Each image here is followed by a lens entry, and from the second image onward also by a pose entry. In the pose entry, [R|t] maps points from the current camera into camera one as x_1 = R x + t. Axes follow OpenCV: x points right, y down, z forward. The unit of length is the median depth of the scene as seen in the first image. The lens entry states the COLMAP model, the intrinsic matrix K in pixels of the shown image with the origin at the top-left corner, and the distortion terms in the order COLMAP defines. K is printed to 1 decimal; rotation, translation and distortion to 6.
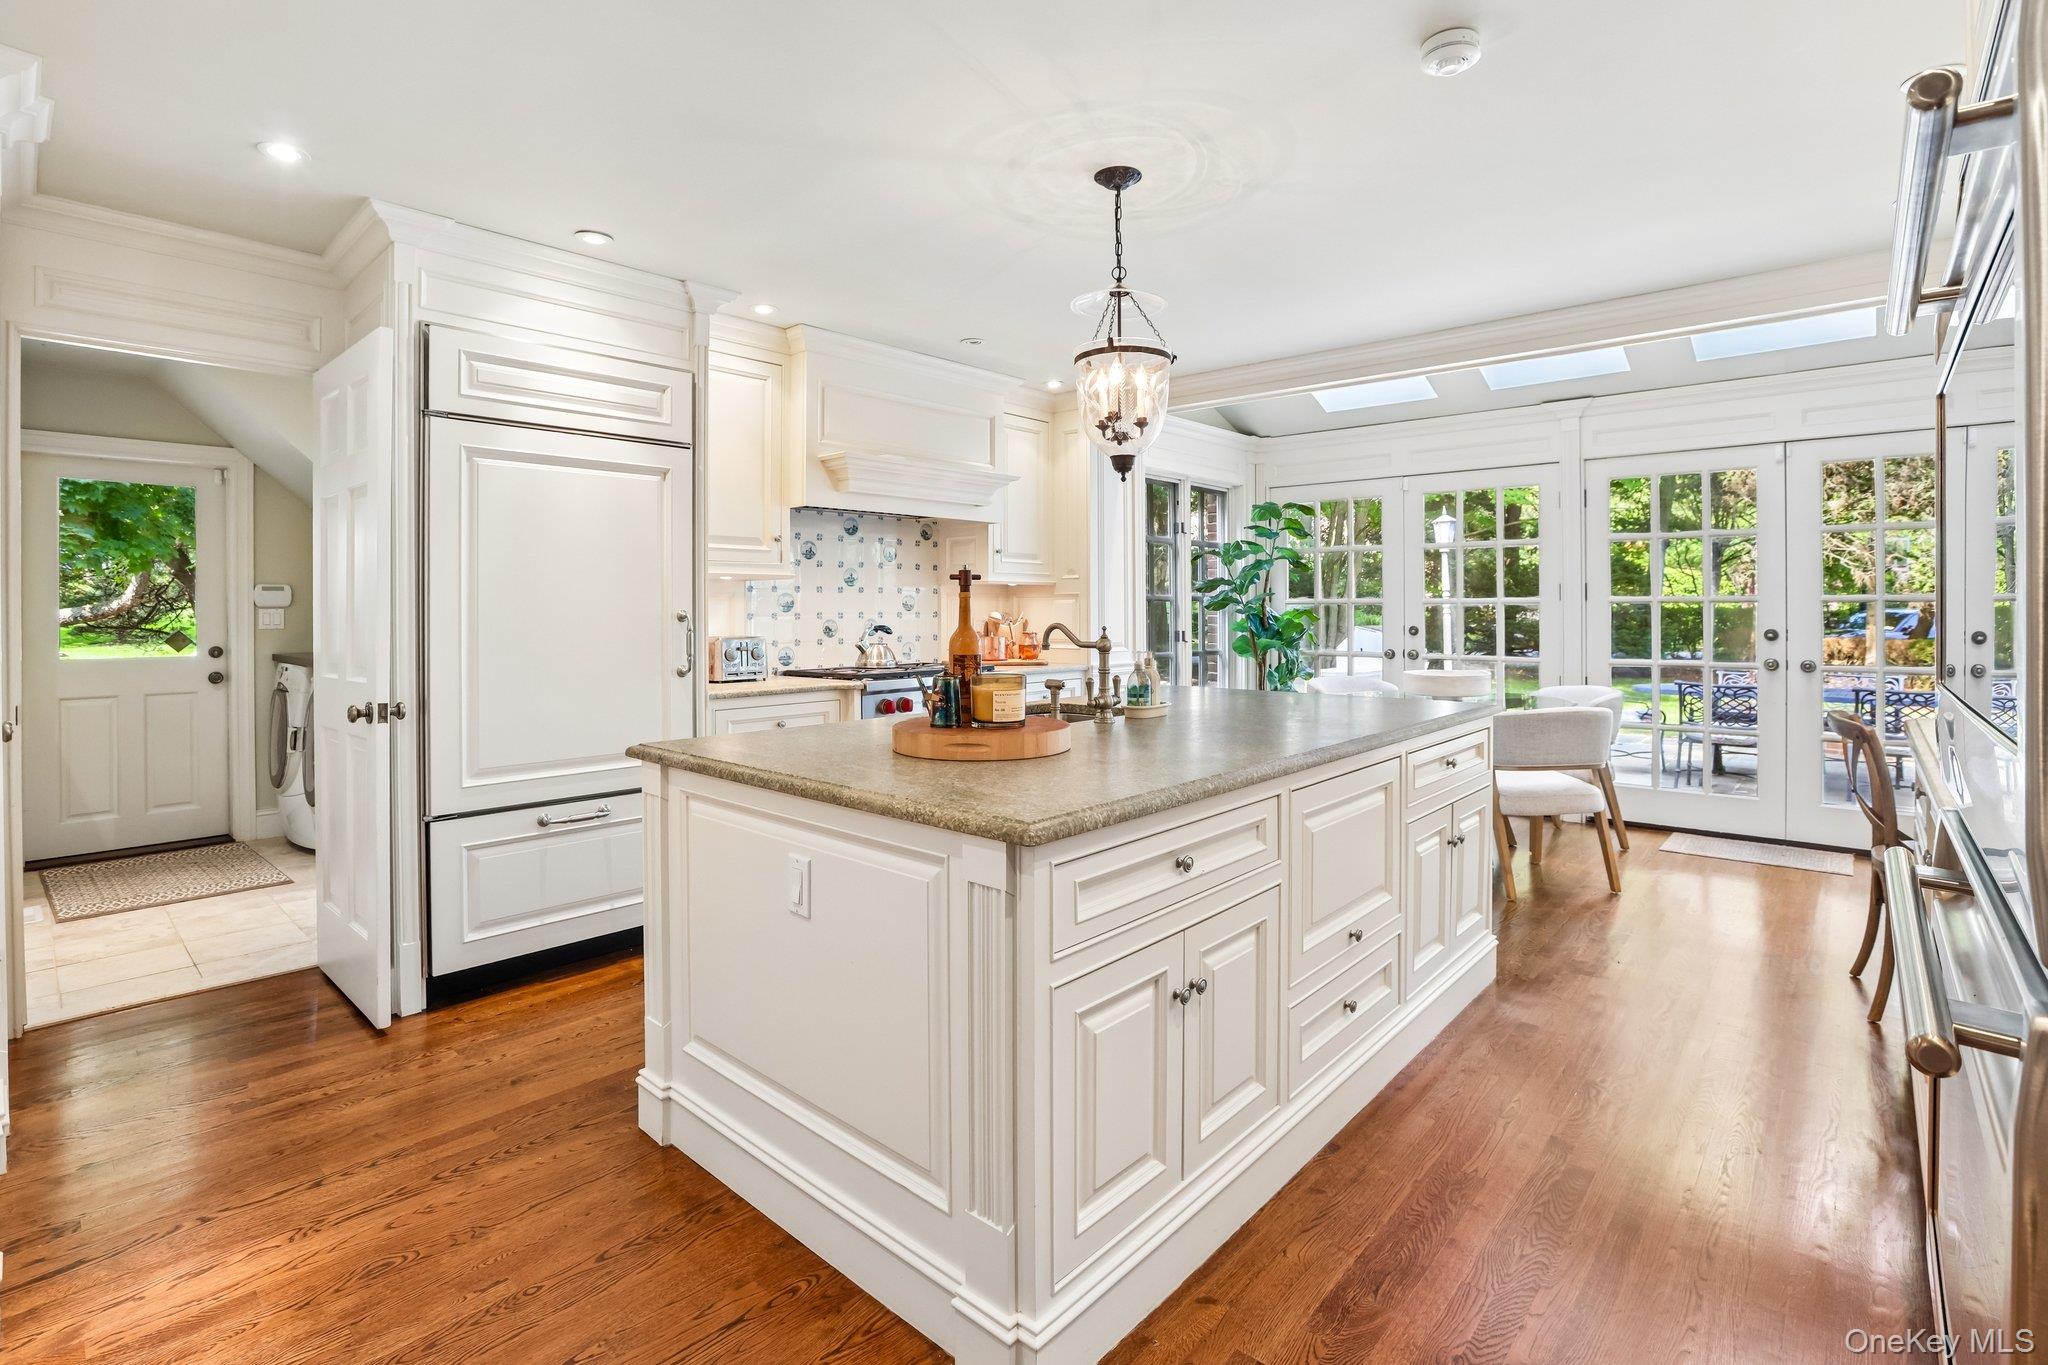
lens RADIAL K [[943.0, 0, 1025.9], [0, 943.0, 616.9], [0, 0, 1]] dist [-0.000571, -0.000020]
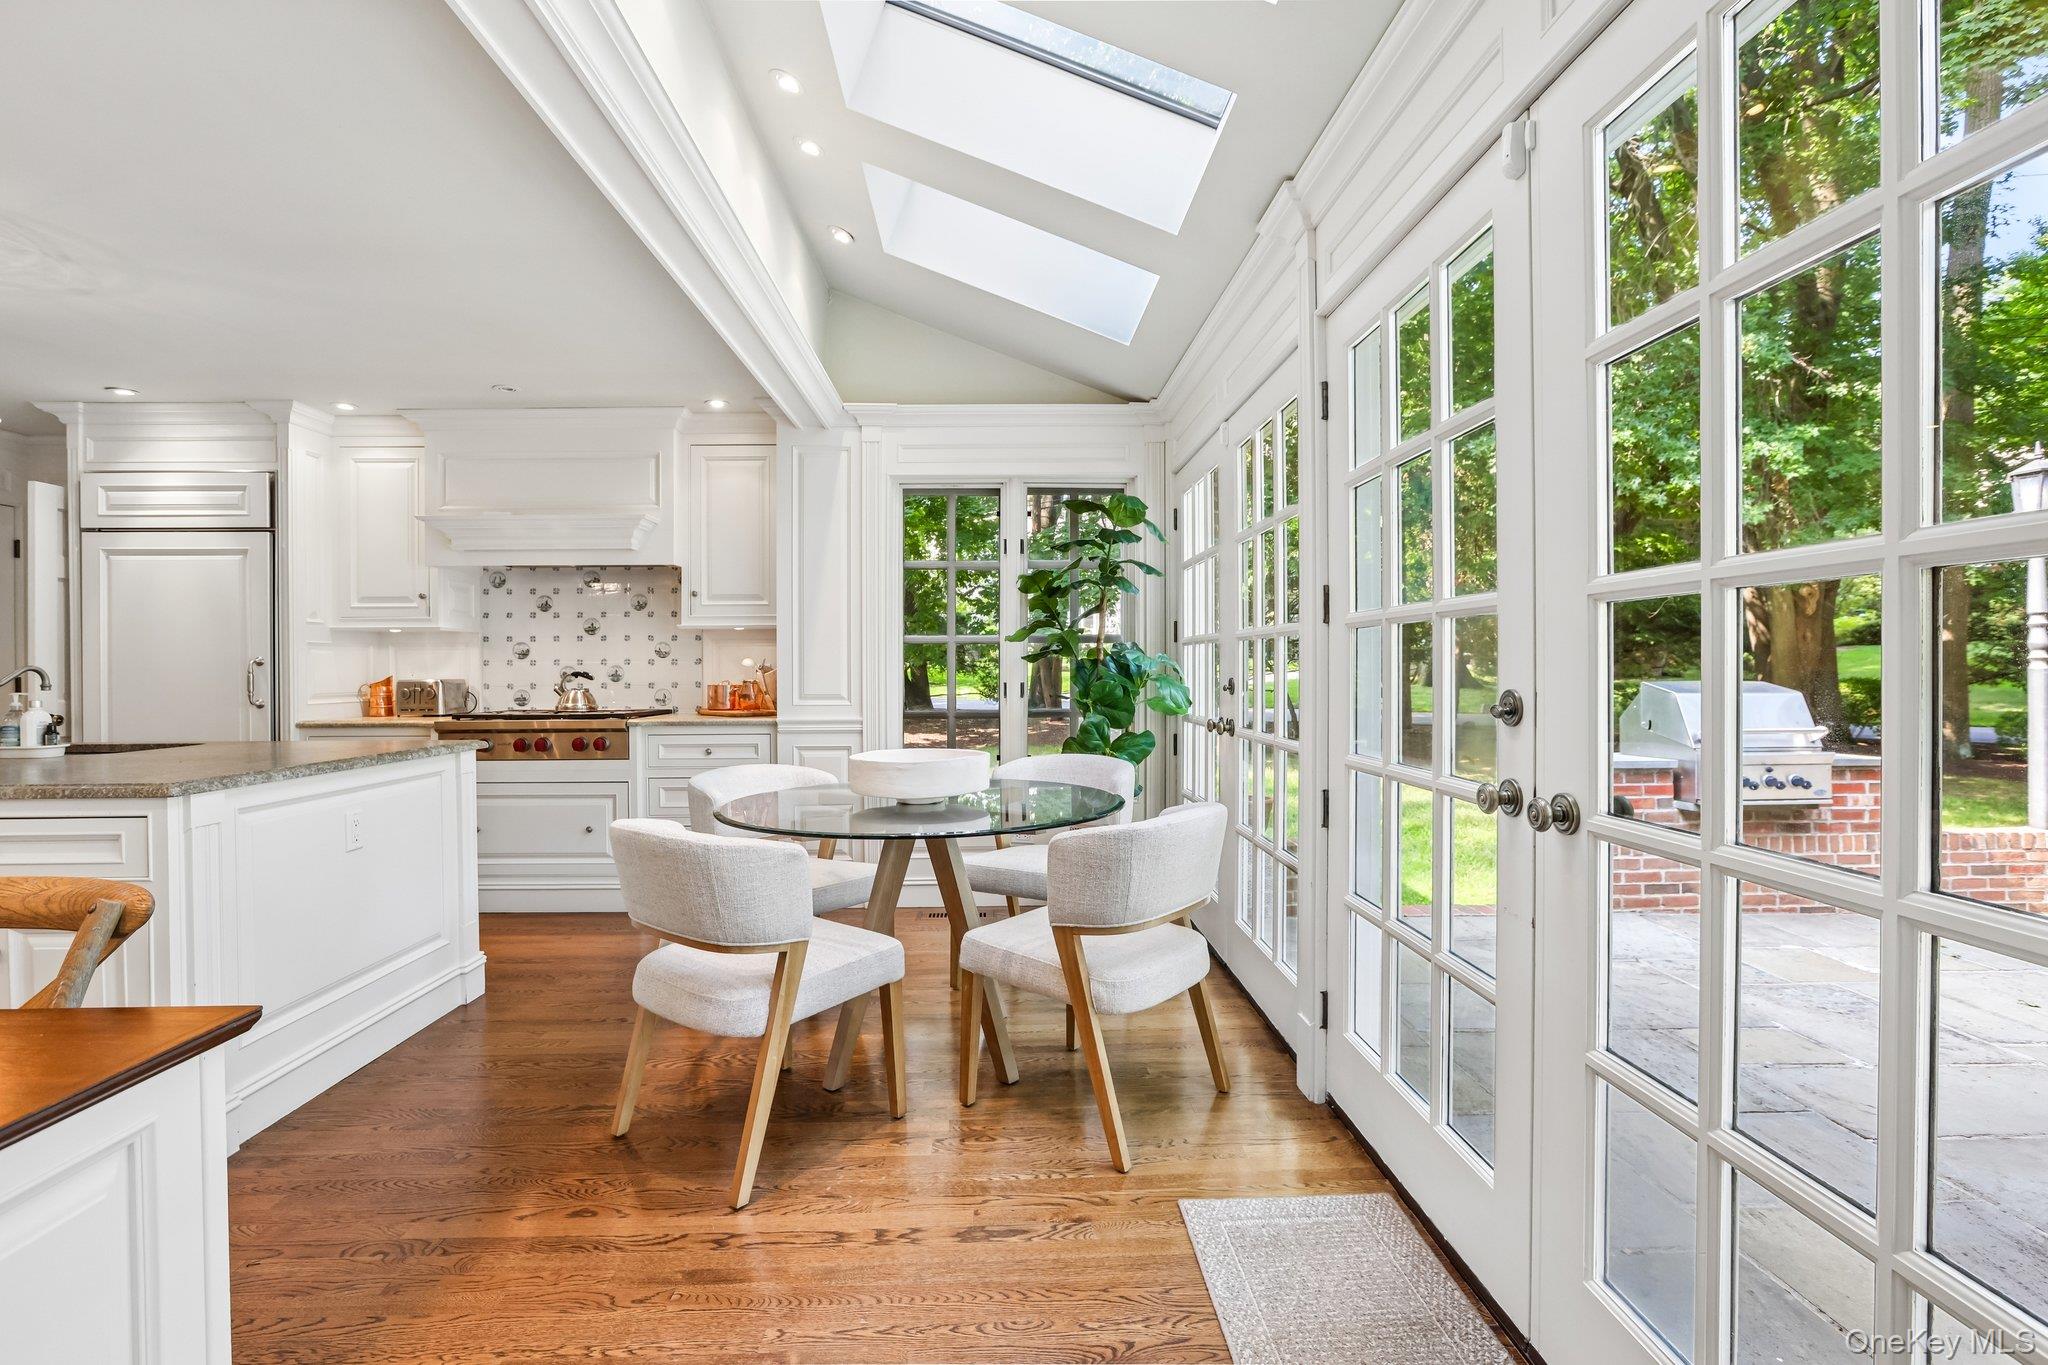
lens RADIAL K [[934.7, 0, 1020.4], [0, 934.7, 667.5], [0, 0, 1]] dist [0.019610, 0.000193]
pose [[0.685107, 0.000477, -0.728442, 0.966579], [-0.000897, 1.000000, -0.000189, 0.004448], [0.728442, 0.000783, 0.685107, 0.652777]]
